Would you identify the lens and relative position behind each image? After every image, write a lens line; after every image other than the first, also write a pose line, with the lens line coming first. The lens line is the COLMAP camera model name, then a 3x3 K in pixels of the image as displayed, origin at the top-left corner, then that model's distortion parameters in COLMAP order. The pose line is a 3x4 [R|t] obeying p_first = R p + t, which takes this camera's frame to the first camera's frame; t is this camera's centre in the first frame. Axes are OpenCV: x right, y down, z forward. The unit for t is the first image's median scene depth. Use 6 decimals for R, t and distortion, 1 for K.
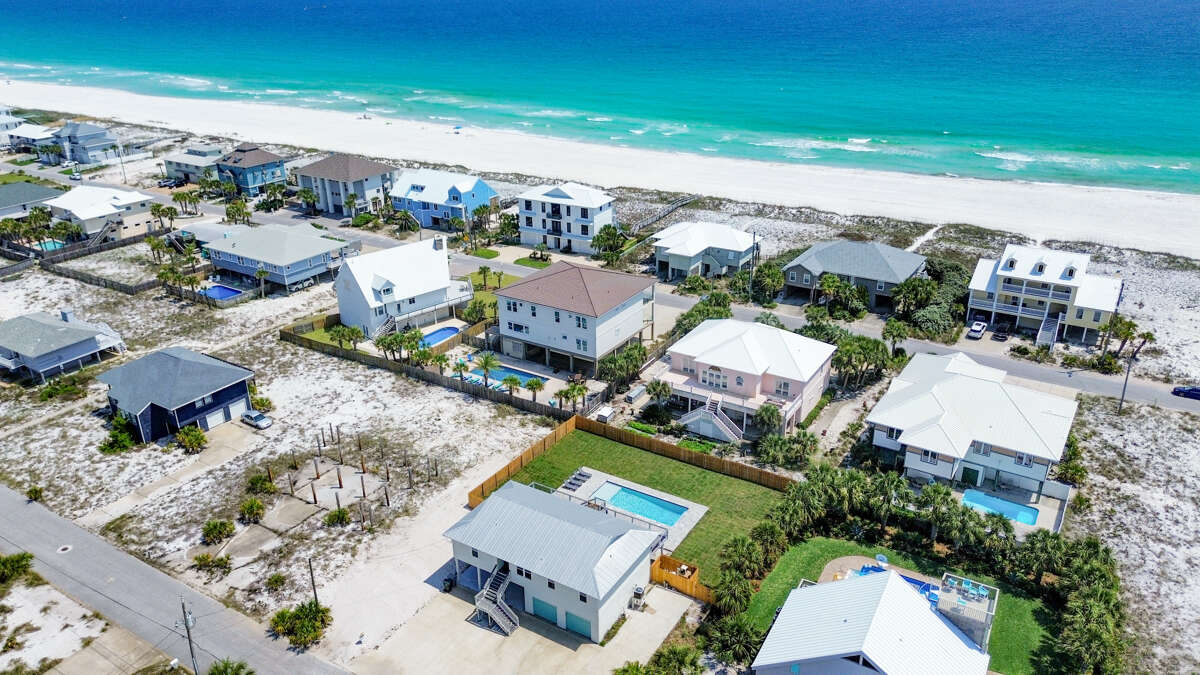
lens RADIAL K [[829.2, 0, 614.5], [0, 829.2, 334.1], [0, 0, 1]] dist [0.082656, -0.088031]
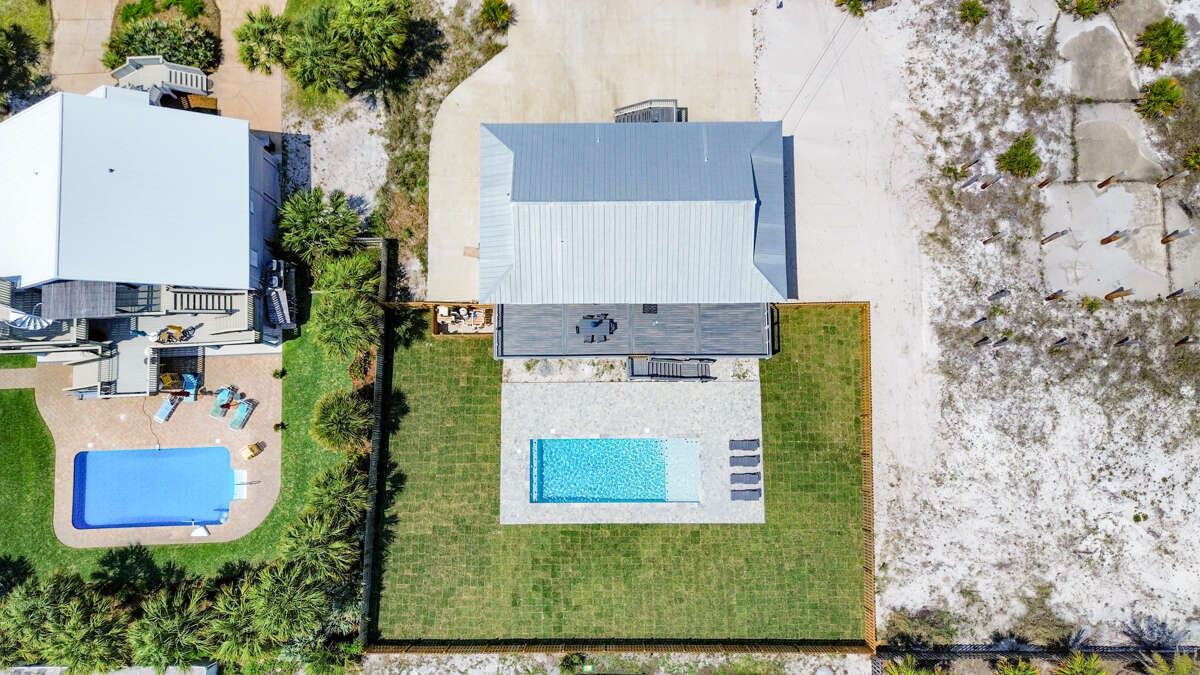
lens RADIAL K [[829.2, 0, 614.5], [0, 829.2, 334.1], [0, 0, 1]] dist [0.082656, -0.088031]
pose [[-0.855013, 0.517106, -0.039424, 0.002220], [-0.189561, -0.240861, 0.951868, -0.224081], [0.482721, 0.821332, 0.303962, 0.540740]]
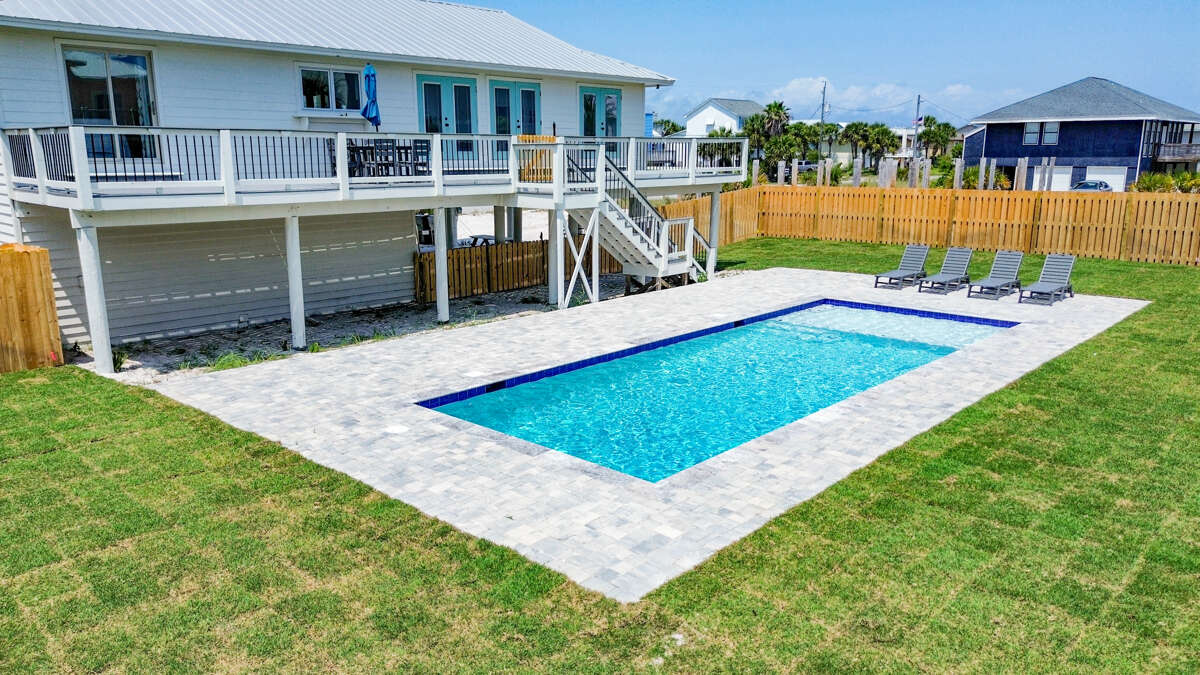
lens RADIAL K [[854.2, 0, 606.6], [0, 854.2, 357.1], [0, 0, 1]] dist [0.081430, -0.093765]
pose [[-0.198772, 0.234092, -0.951678, 0.122873], [-0.377613, 0.877787, 0.294786, 0.122959], [0.904378, 0.417961, -0.086083, 0.709541]]
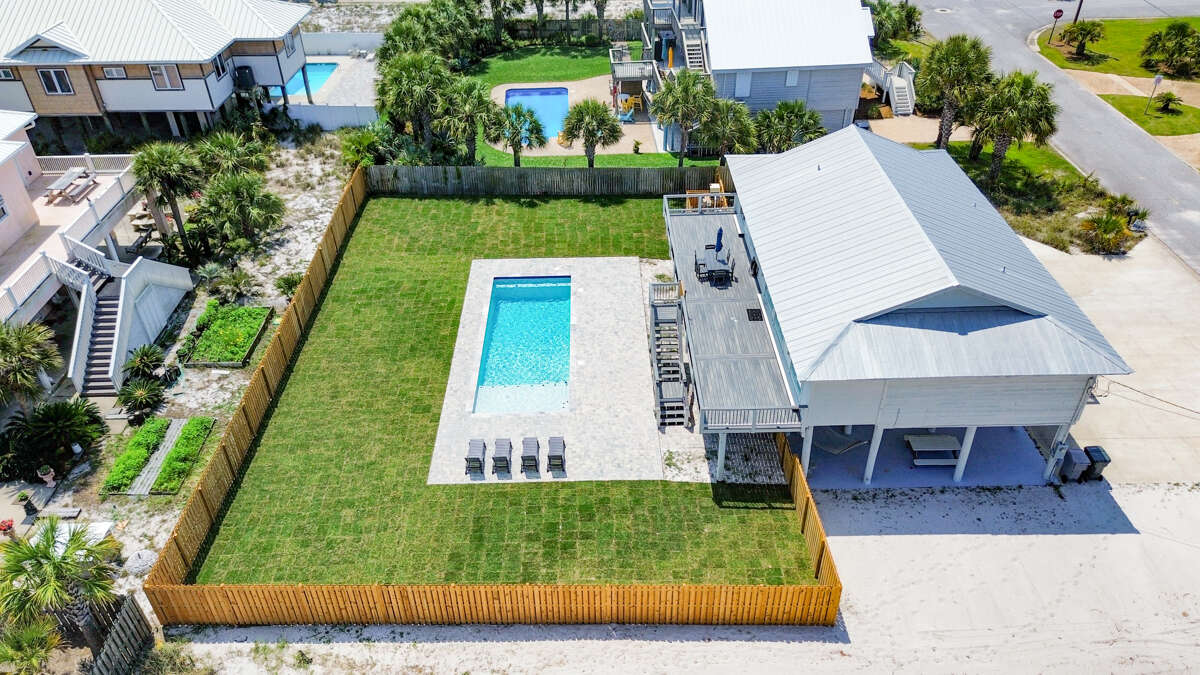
lens RADIAL K [[872.1, 0, 591.8], [0, 872.1, 316.3], [0, 0, 1]] dist [0.086119, -0.093438]
pose [[-0.522385, -0.467246, 0.713298, -0.210115], [0.352116, 0.643656, 0.679500, -0.062471], [-0.776613, 0.606125, -0.171711, 0.749806]]
